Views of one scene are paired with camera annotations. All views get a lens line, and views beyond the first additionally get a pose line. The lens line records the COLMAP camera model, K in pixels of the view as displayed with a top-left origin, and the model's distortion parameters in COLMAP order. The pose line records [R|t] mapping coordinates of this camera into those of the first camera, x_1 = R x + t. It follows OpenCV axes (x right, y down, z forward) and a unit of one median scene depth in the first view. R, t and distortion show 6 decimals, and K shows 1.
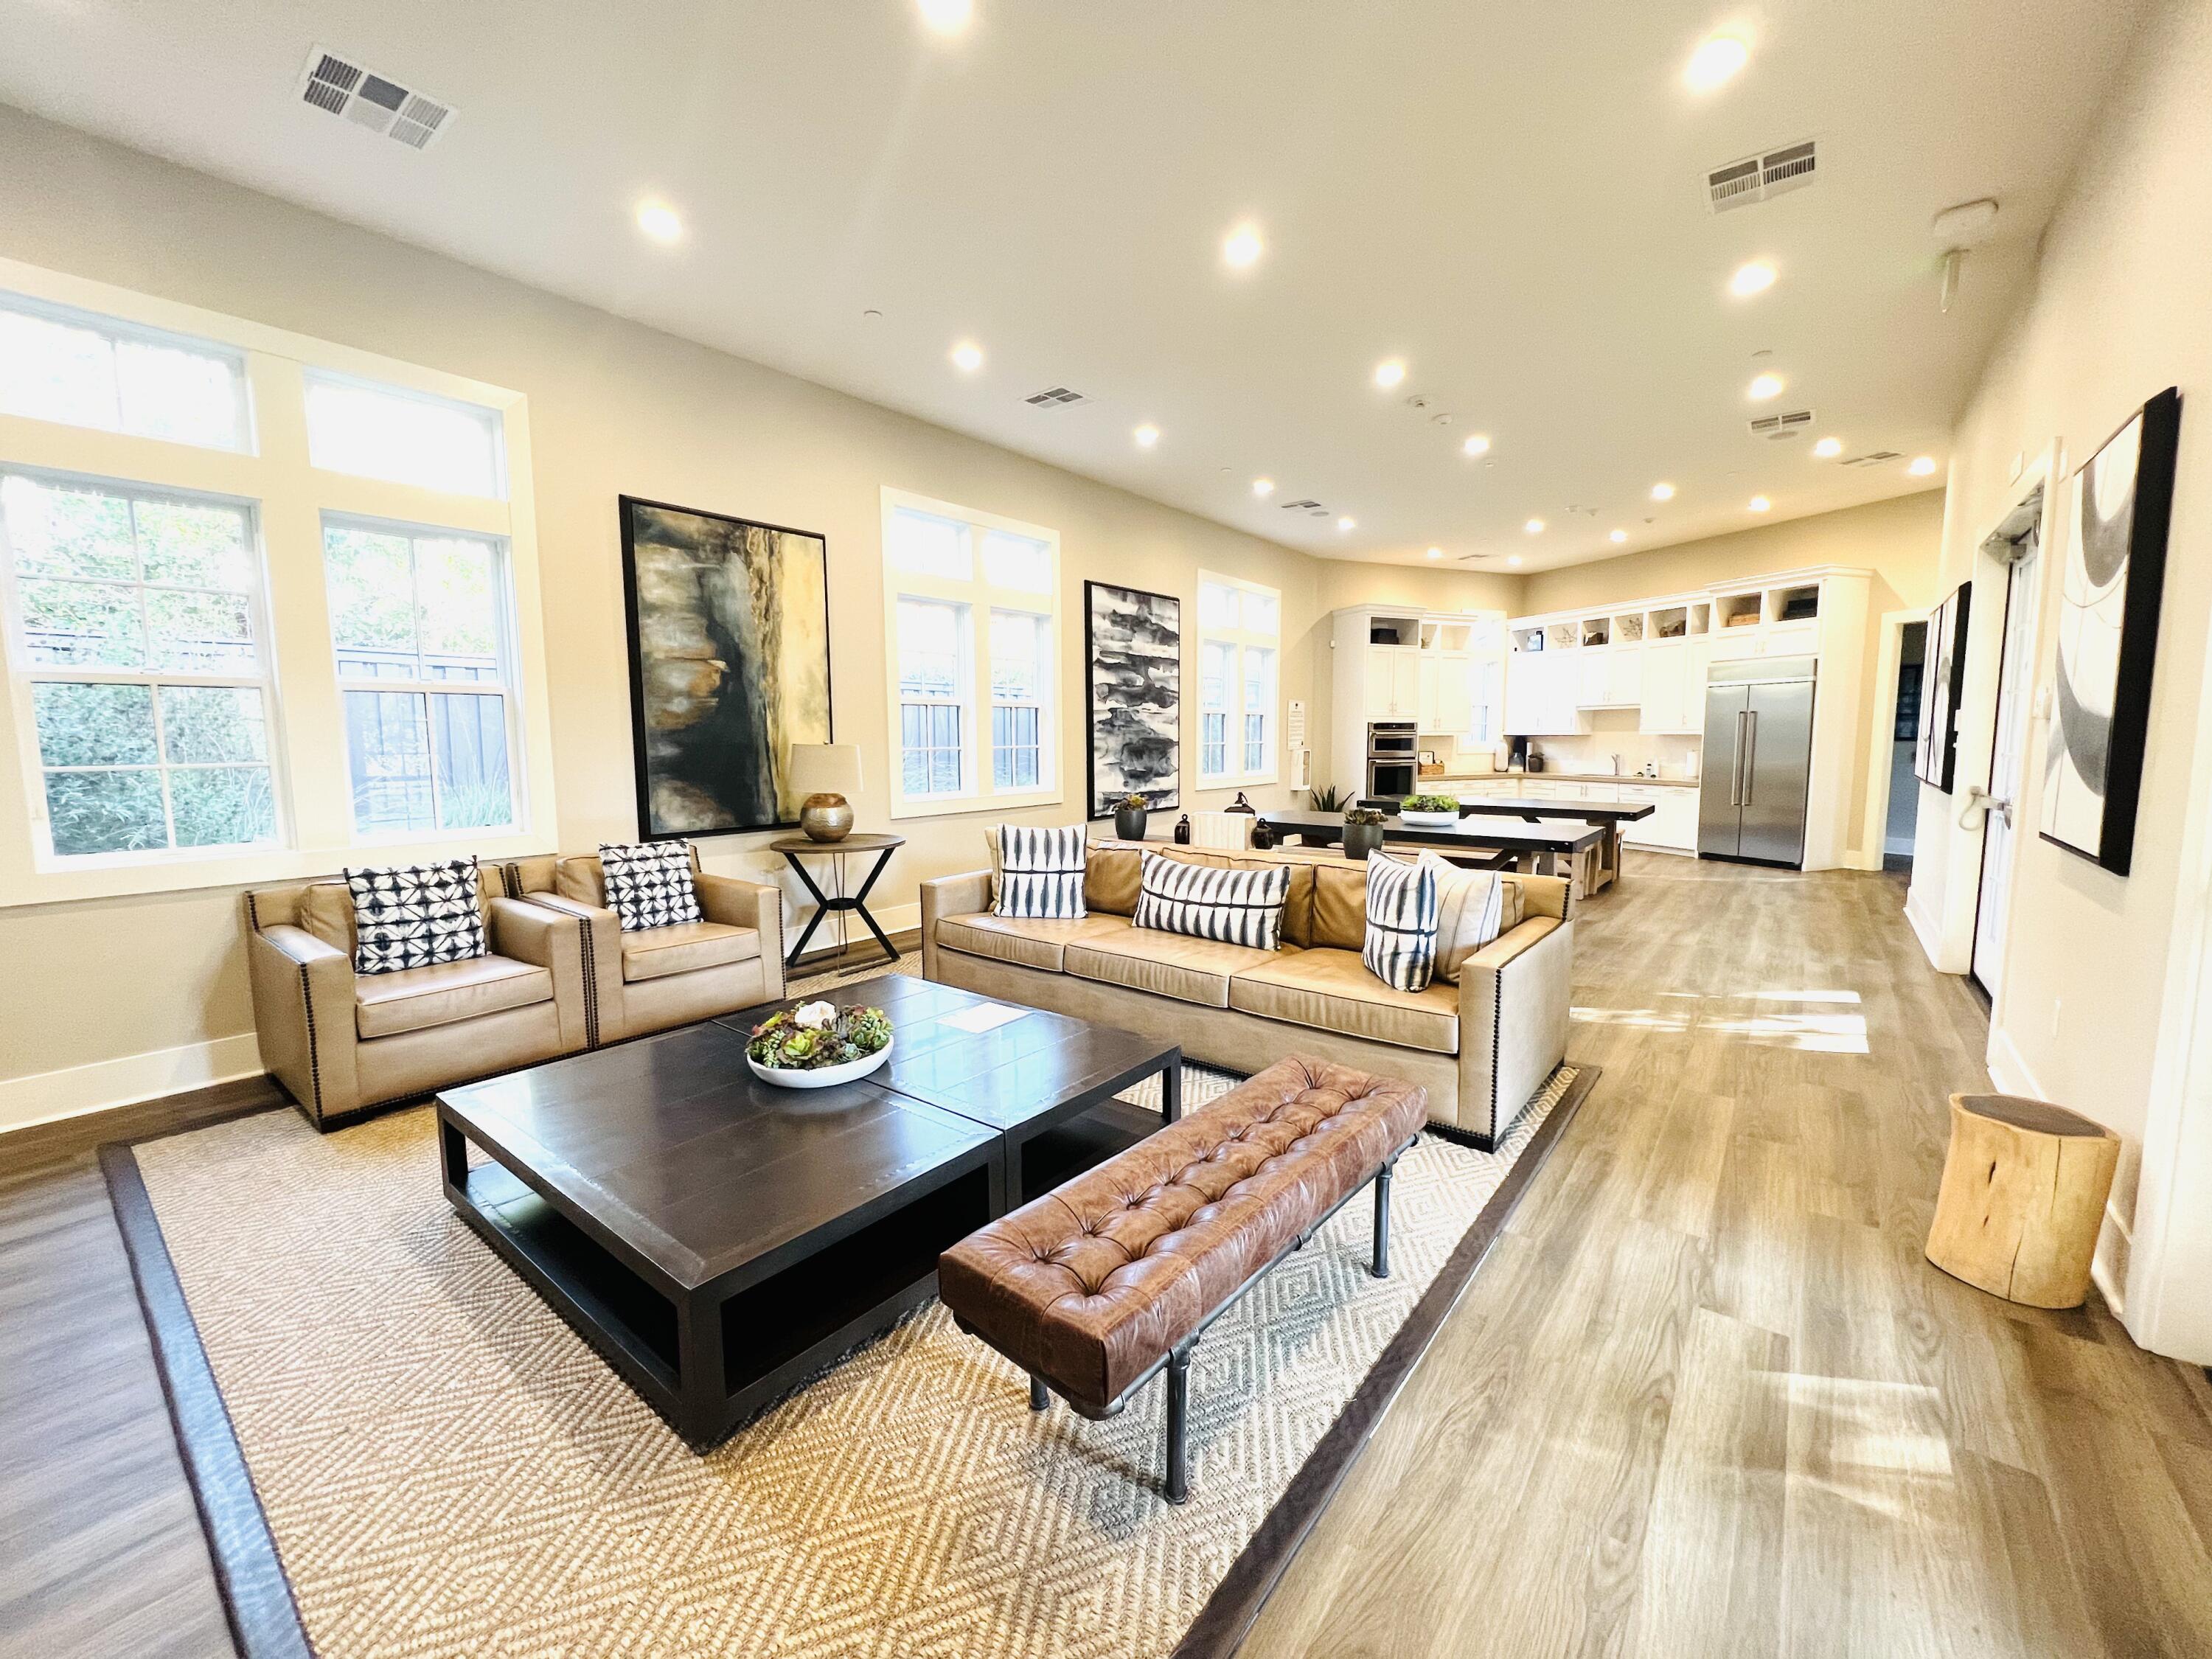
lens RADIAL K [[881.6, 0, 1106.0], [0, 881.6, 829.5], [0, 0, 1]] dist [0.001100, 0.000036]
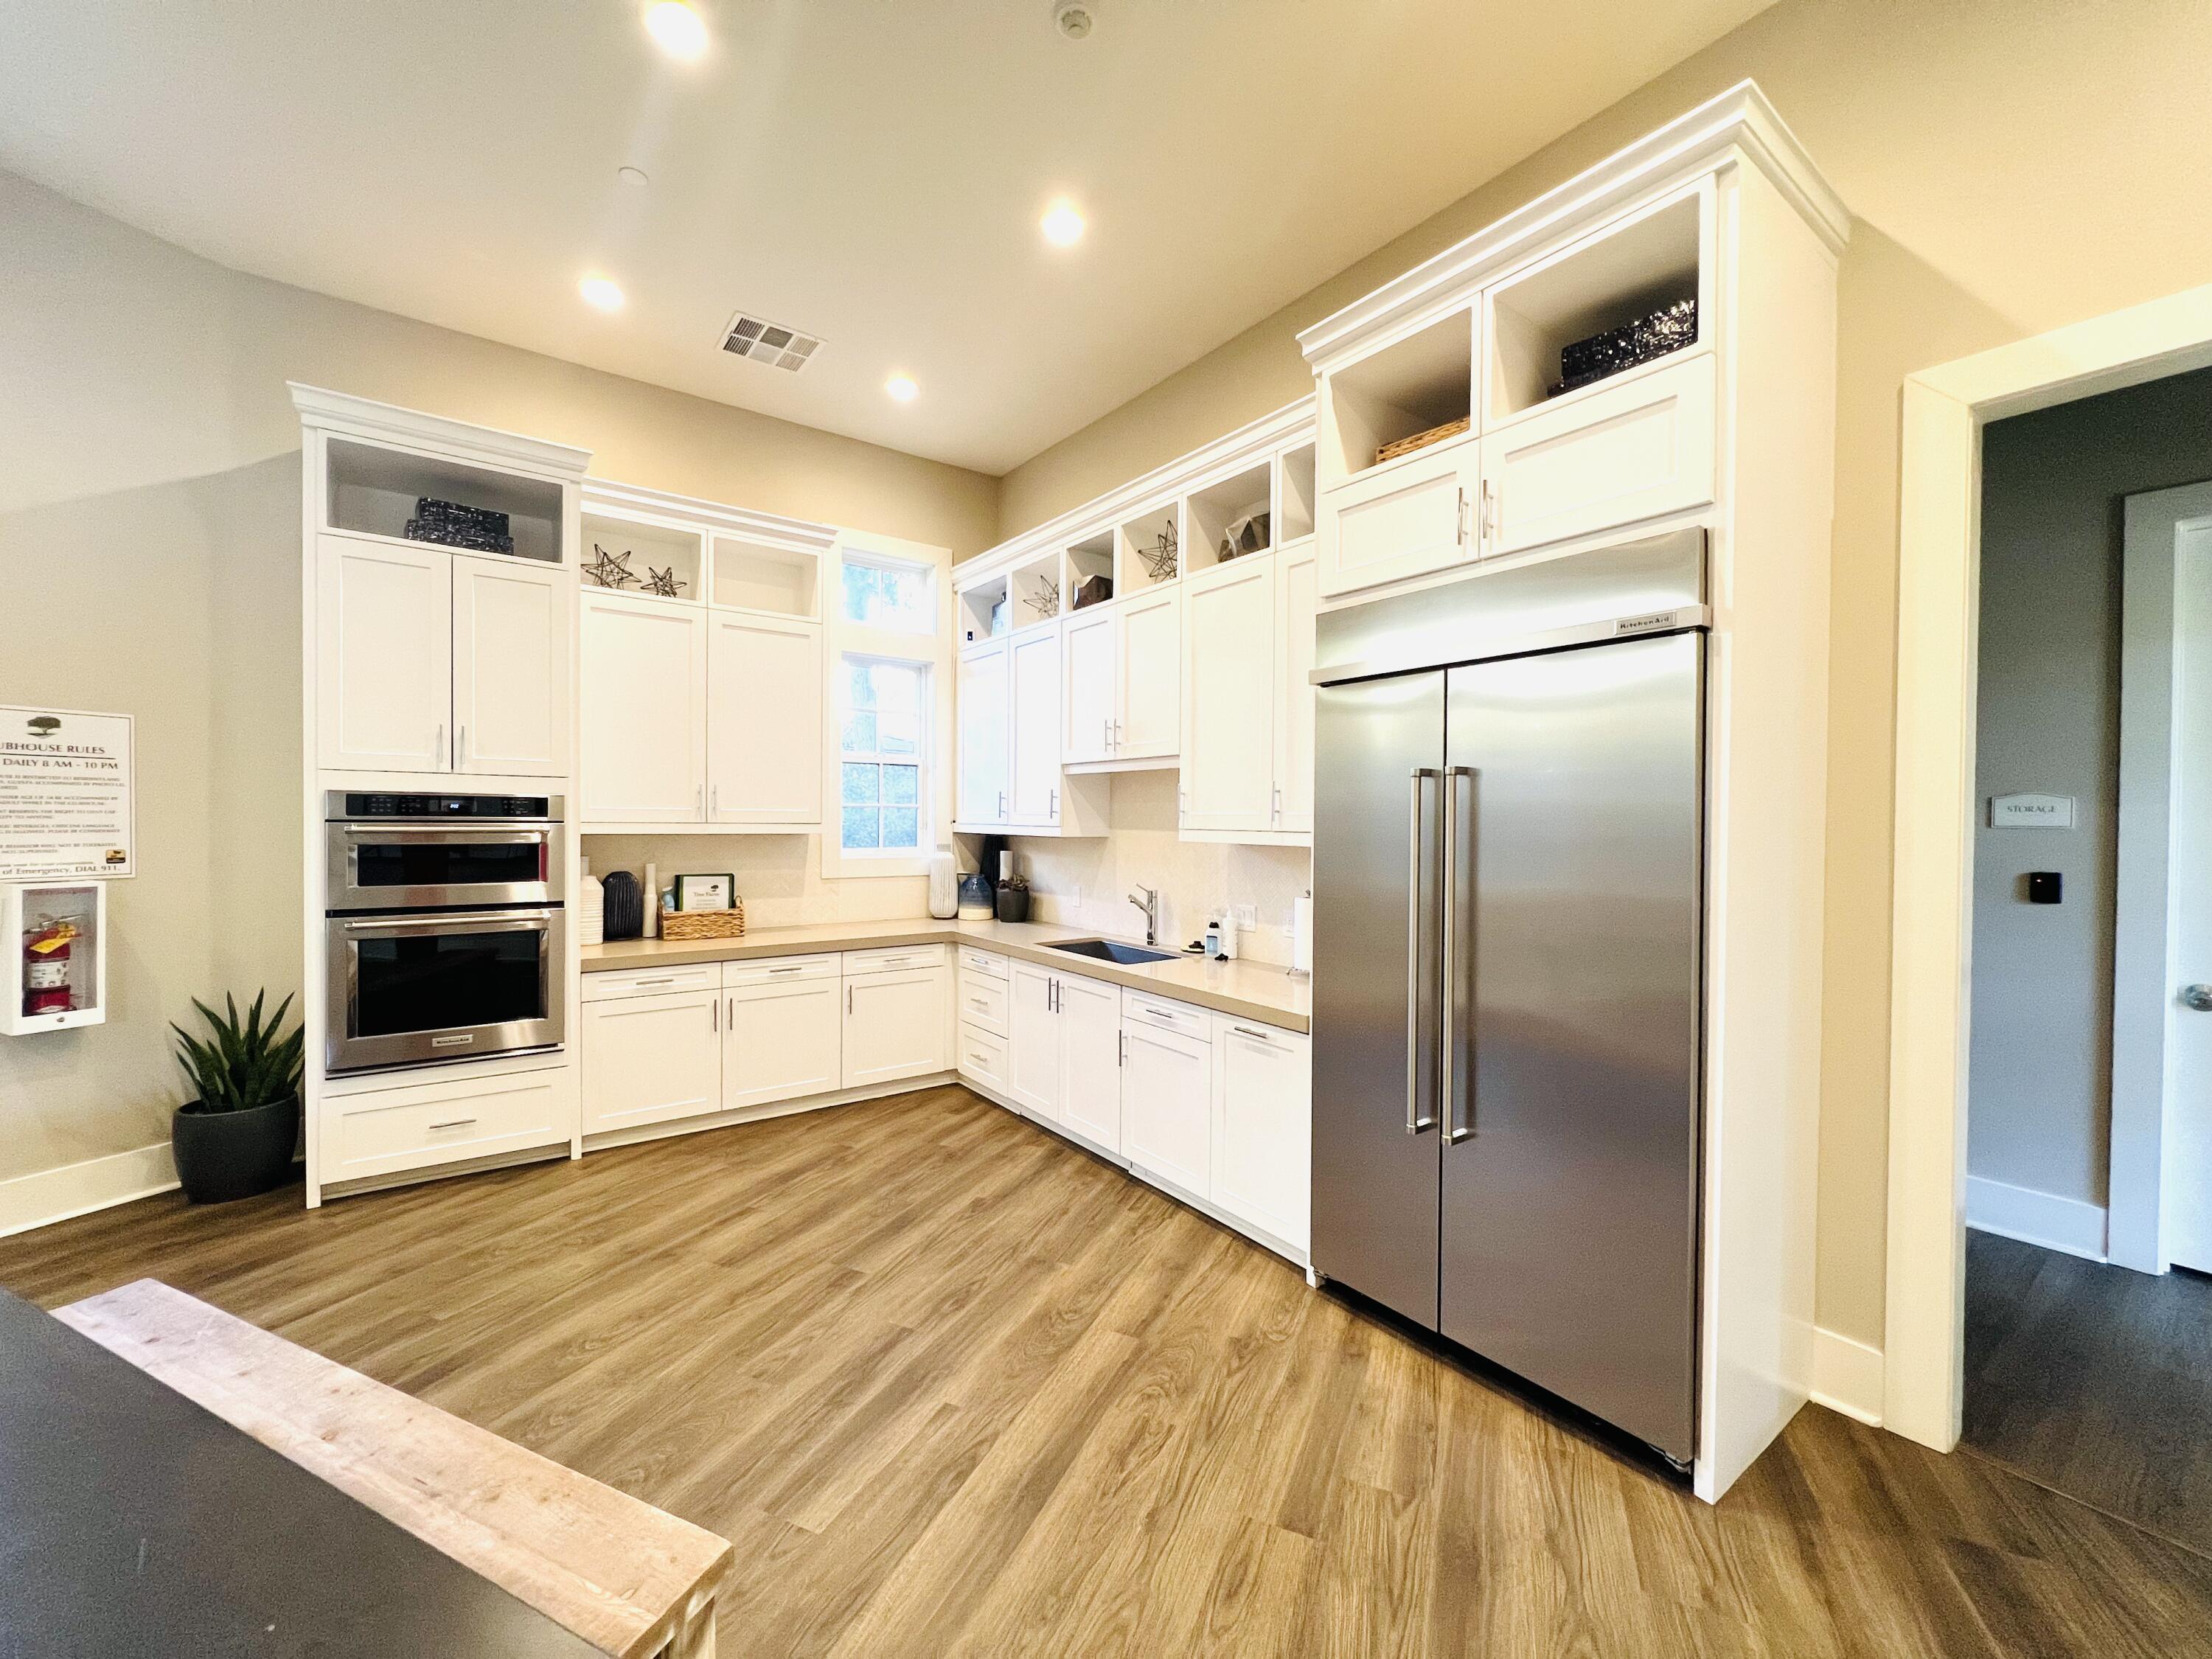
lens RADIAL K [[886.2, 0, 1106.0], [0, 886.2, 829.5], [0, 0, 1]] dist [0.000923, 0.000071]
pose [[0.967254, 0.010881, 0.253579, 0.473263], [0.013404, 0.995497, -0.093845, -0.077308], [-0.253458, 0.094171, 0.962752, 0.649030]]
